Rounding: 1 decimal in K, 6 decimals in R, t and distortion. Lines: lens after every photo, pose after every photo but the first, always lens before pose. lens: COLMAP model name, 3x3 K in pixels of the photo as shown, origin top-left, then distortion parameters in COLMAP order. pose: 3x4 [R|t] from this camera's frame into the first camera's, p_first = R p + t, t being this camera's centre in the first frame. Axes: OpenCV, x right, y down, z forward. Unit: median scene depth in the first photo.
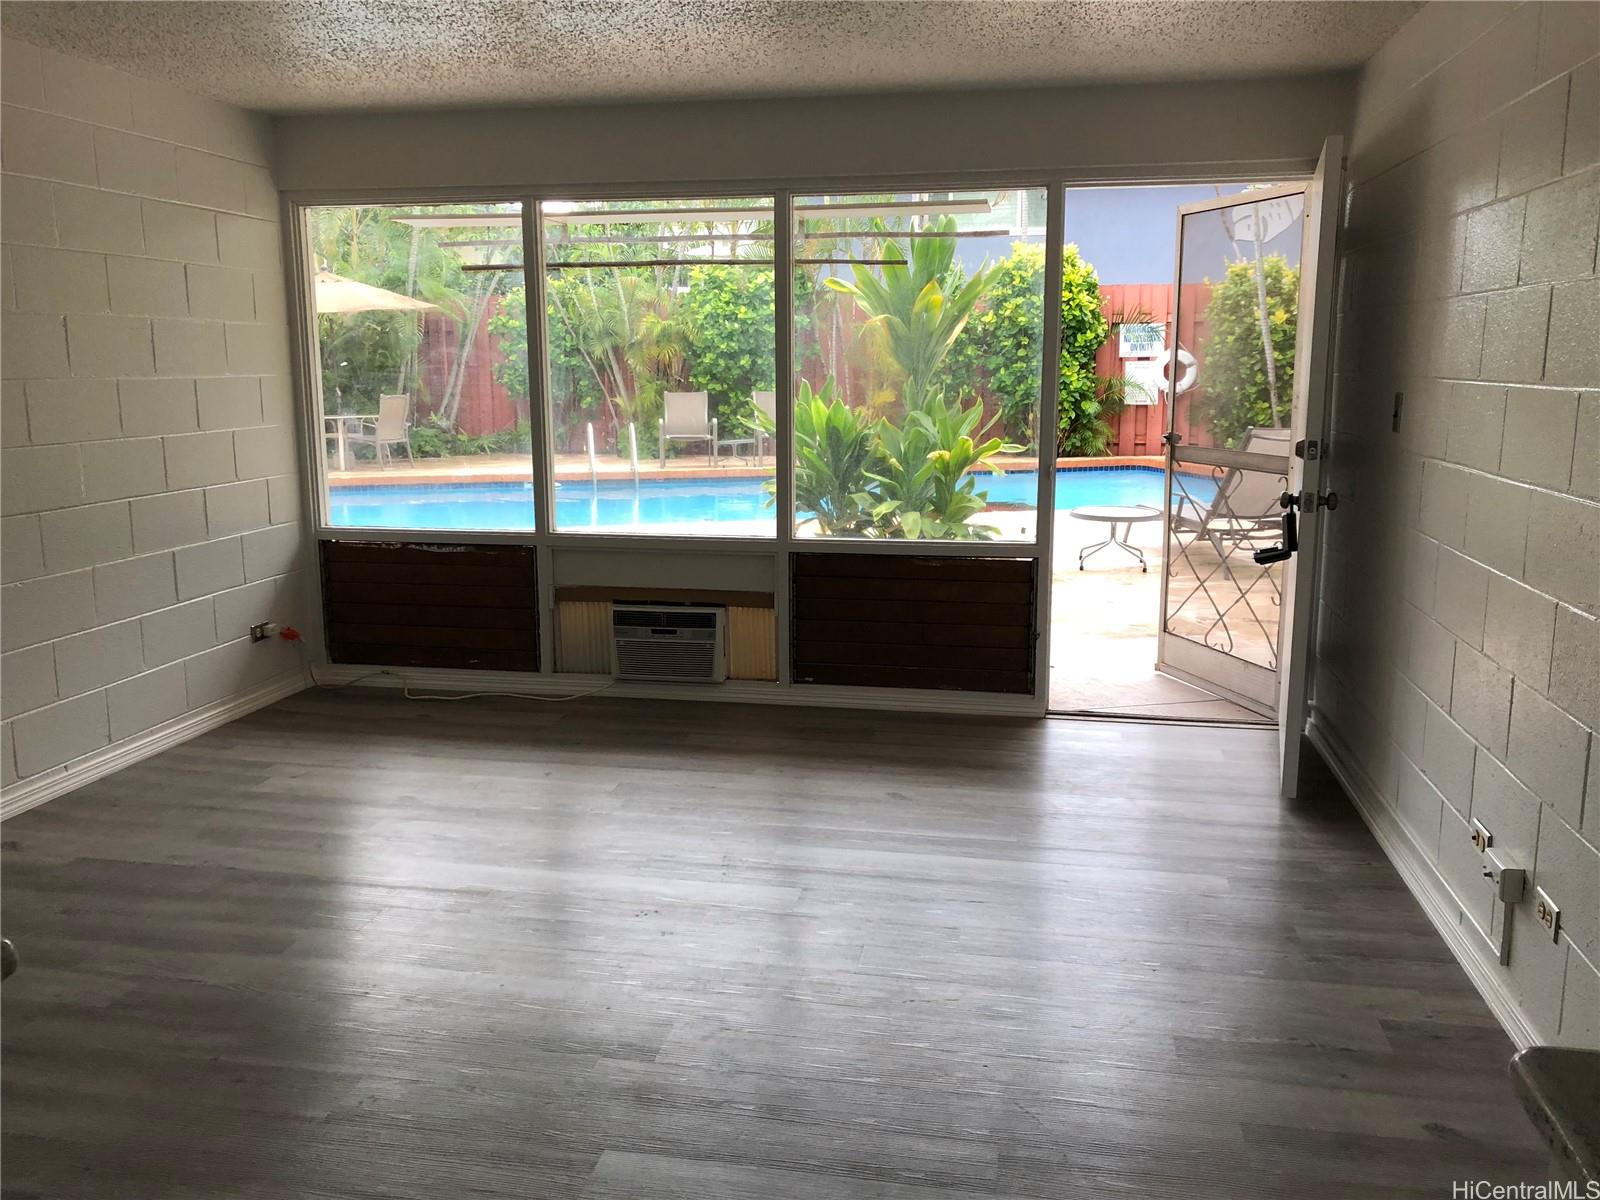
lens RADIAL K [[1295.1, 0, 800.0], [0, 1295.1, 600.0], [0, 0, 1]] dist [0.005782, -0.004691]
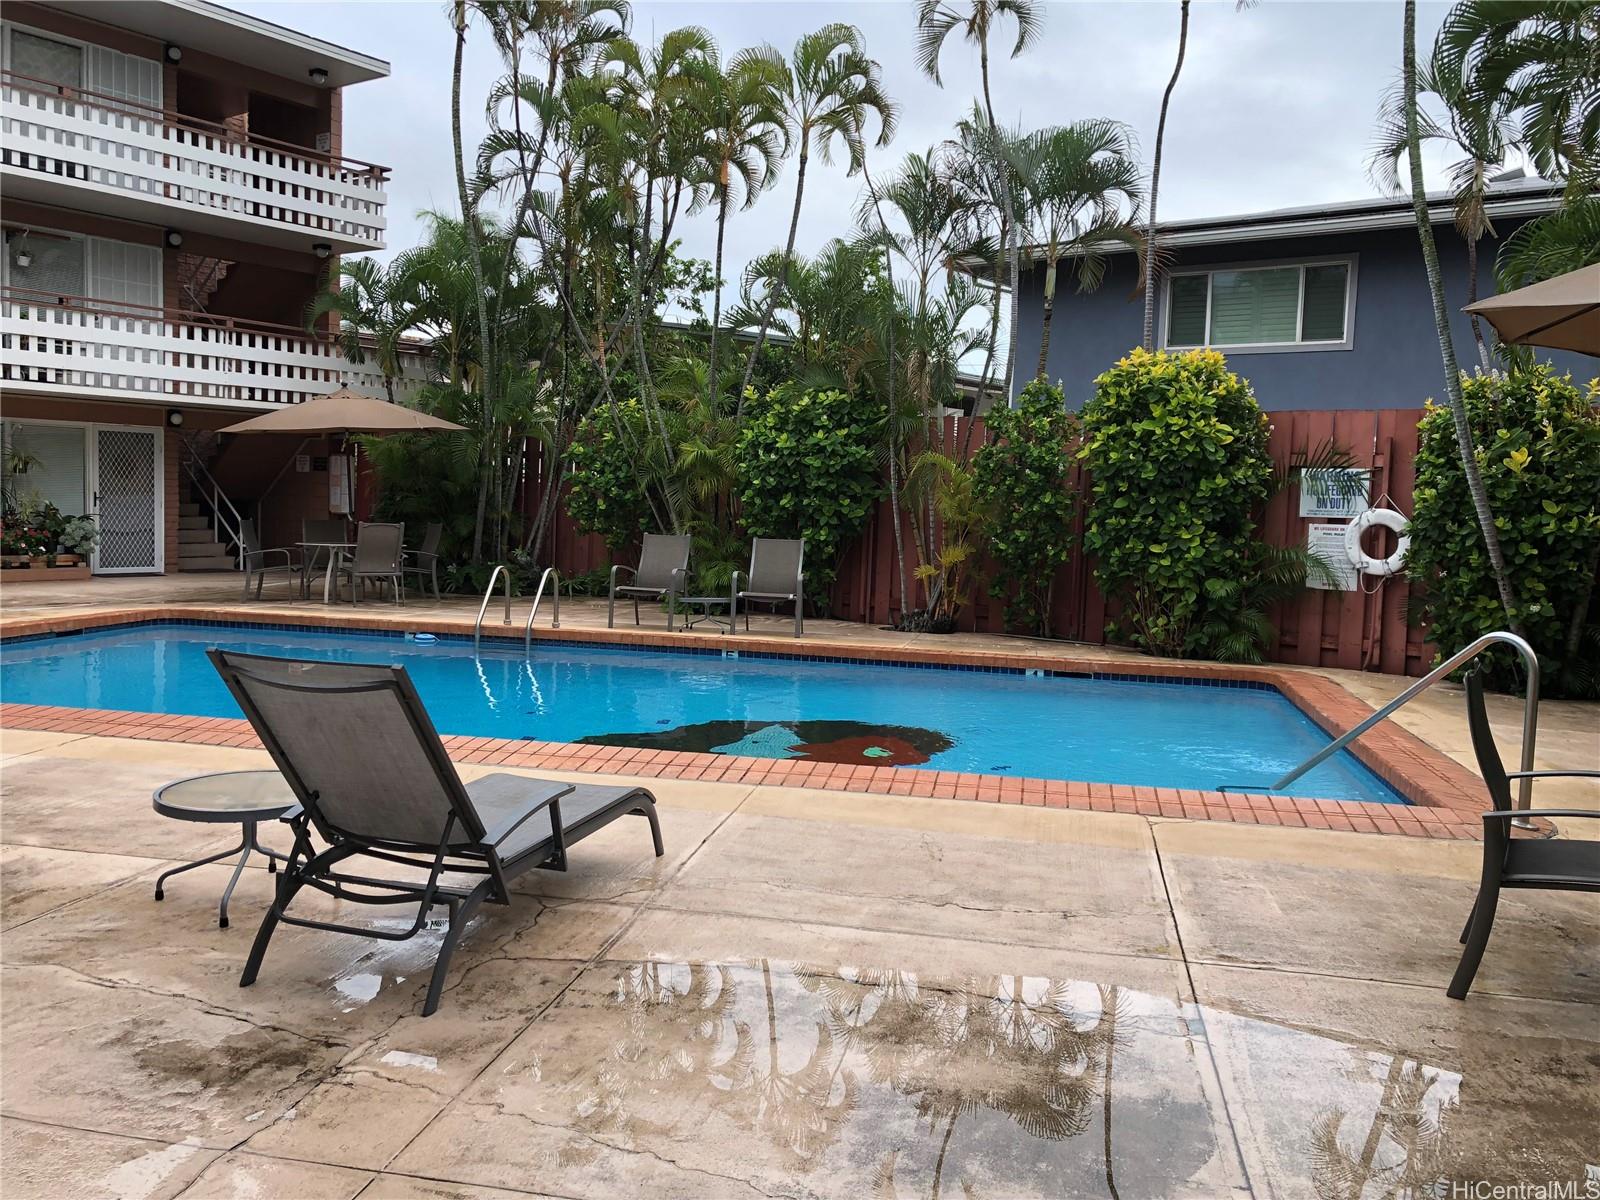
lens RADIAL K [[1288.9, 0, 800.0], [0, 1288.9, 600.0], [0, 0, 1]] dist [0.004551, 0.003192]
pose [[0.902036, 0.070685, -0.425835, 0.314174], [-0.116403, 0.989788, -0.082277, -0.063275], [0.415670, 0.123785, 0.901052, 0.314626]]
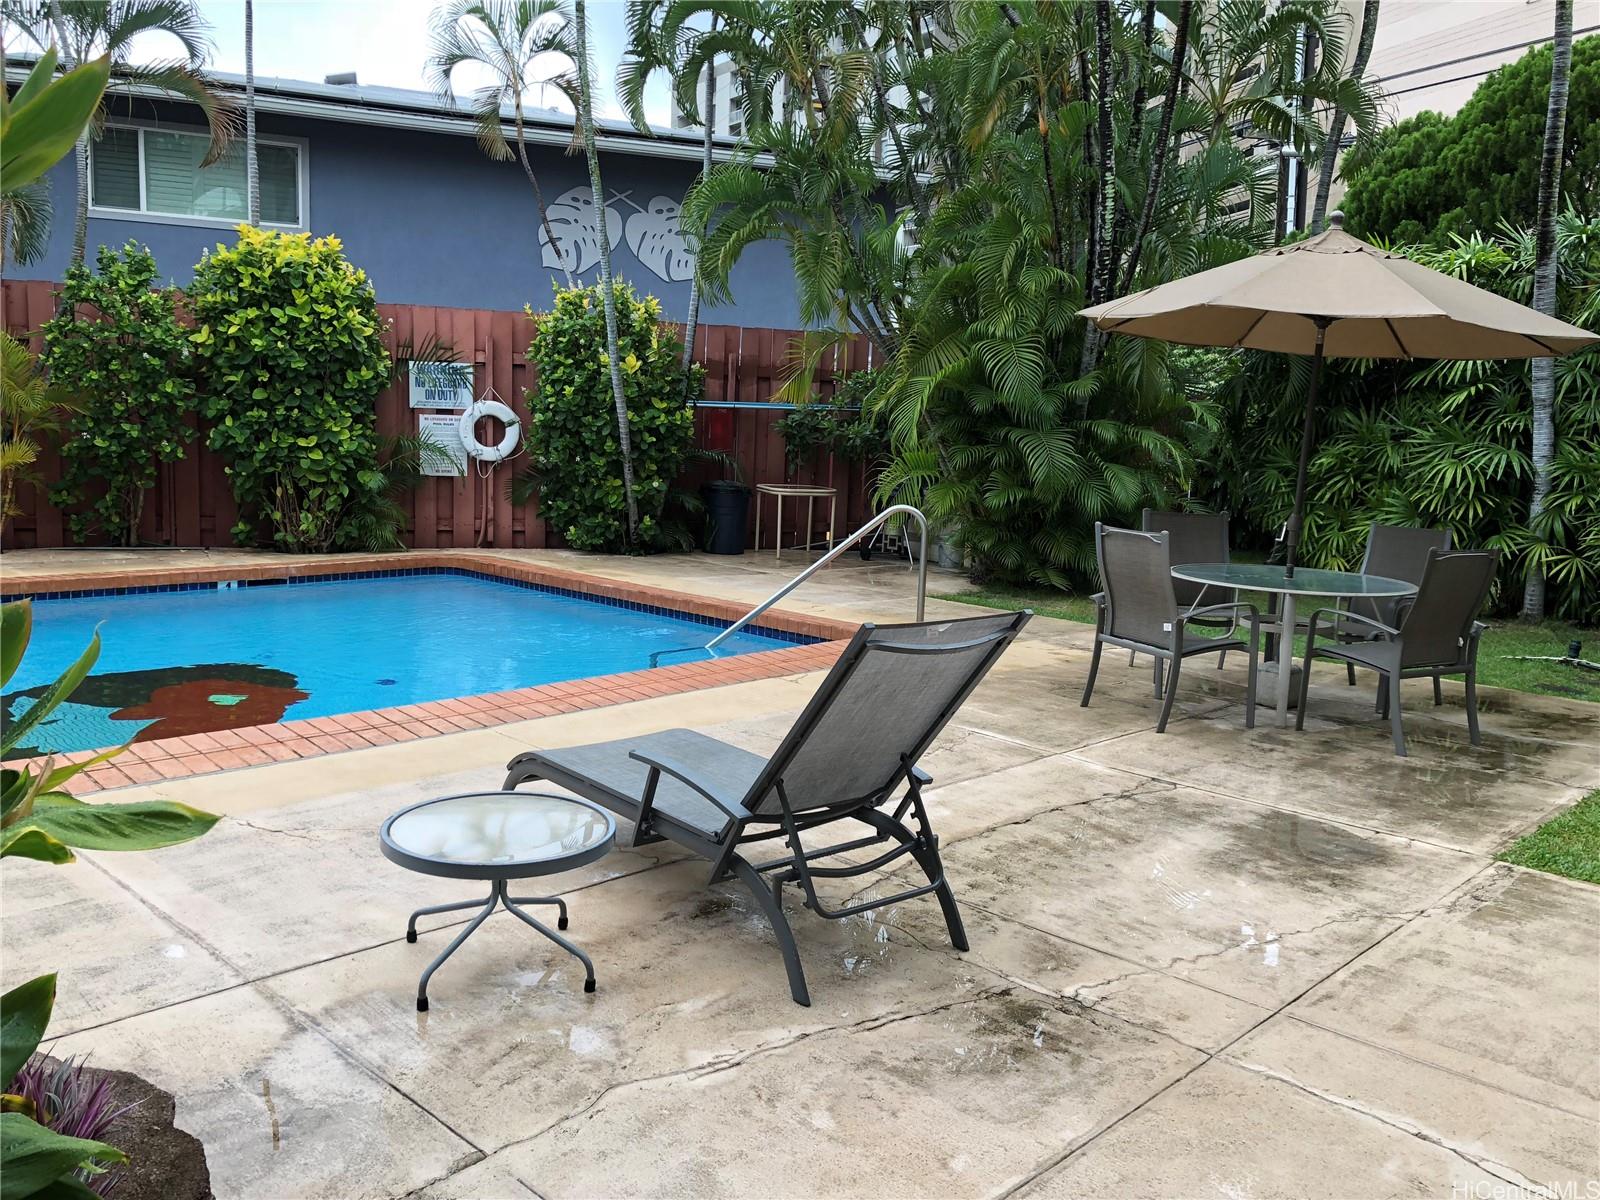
lens RADIAL K [[1295.1, 0, 800.0], [0, 1295.1, 600.0], [0, 0, 1]] dist [0.005782, -0.004691]
pose [[0.852259, -0.032685, 0.522098, 0.060347], [0.050361, 0.998537, -0.019697, -0.062325], [-0.520690, 0.043080, 0.852658, 0.313711]]
